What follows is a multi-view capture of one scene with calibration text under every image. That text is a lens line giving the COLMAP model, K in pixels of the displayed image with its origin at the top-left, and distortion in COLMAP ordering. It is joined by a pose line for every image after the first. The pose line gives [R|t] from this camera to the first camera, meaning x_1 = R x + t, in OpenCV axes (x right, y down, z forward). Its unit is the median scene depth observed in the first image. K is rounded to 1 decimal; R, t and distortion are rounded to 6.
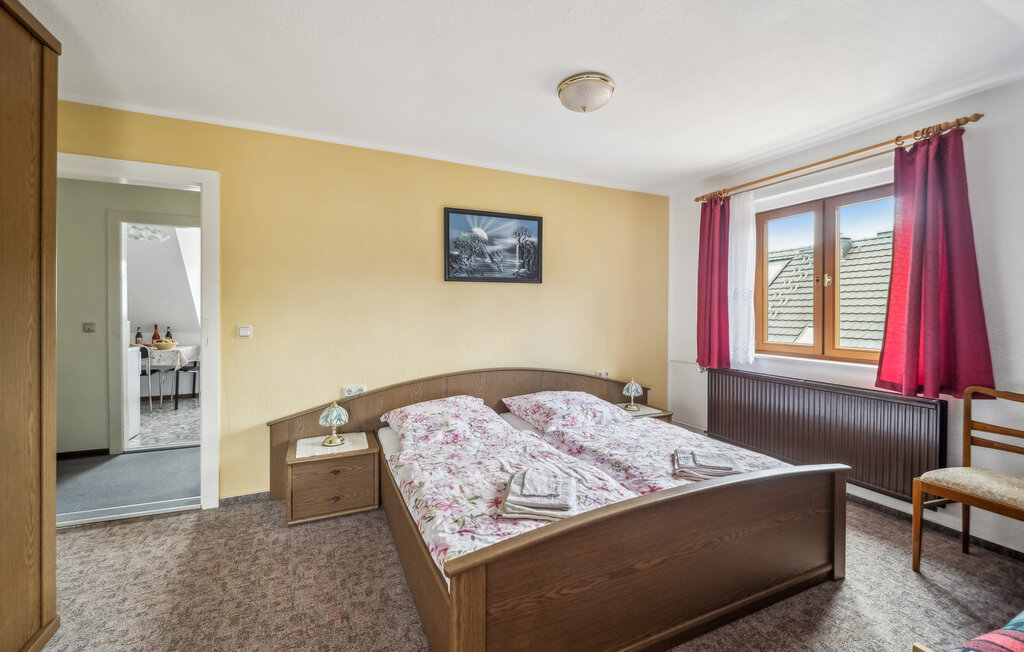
lens RADIAL K [[419.8, 0, 510.7], [0, 419.8, 314.5], [0, 0, 1]] dist [0.013524, -0.010360]
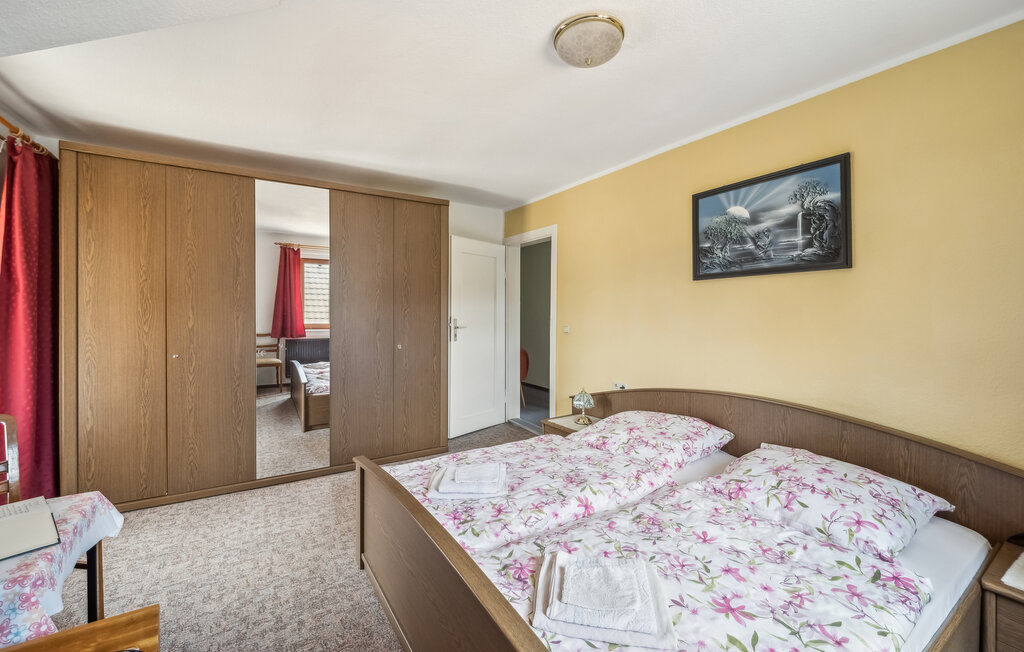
lens RADIAL K [[419.8, 0, 510.7], [0, 419.8, 314.5], [0, 0, 1]] dist [0.013524, -0.010360]
pose [[0.135229, 0.002301, -0.990812, 0.627723], [-0.009036, 0.999959, 0.001089, -0.007658], [0.990773, 0.008806, 0.135244, 0.502258]]
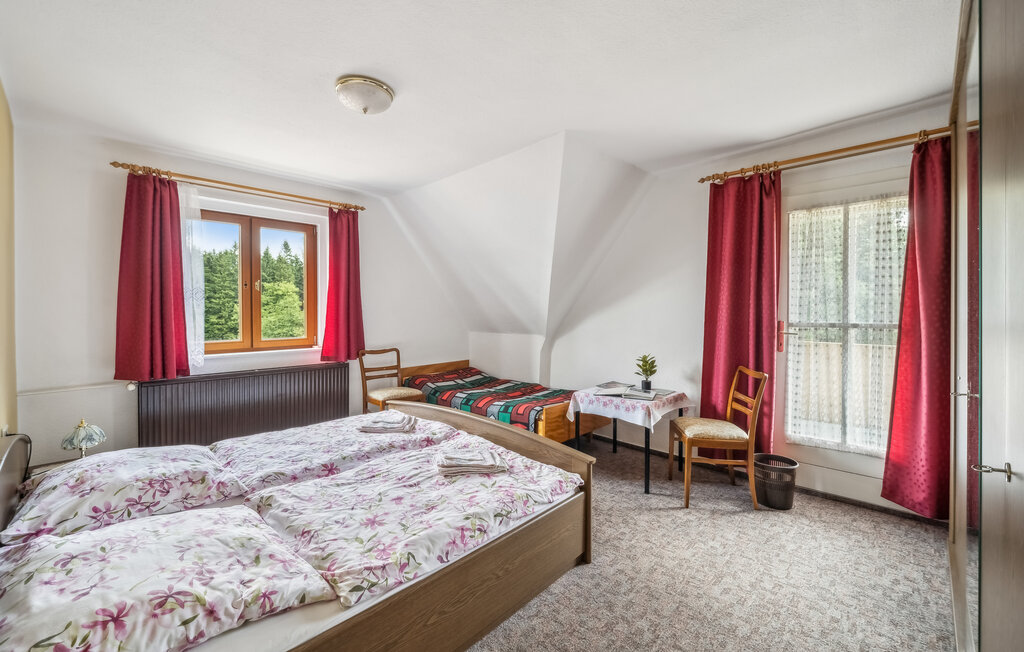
lens RADIAL K [[419.8, 0, 510.7], [0, 419.8, 314.5], [0, 0, 1]] dist [0.013524, -0.010360]
pose [[-0.372721, -0.016987, 0.927788, -0.591158], [0.006580, 0.999759, 0.020948, -0.016516], [-0.927920, 0.013913, -0.372519, 0.706163]]
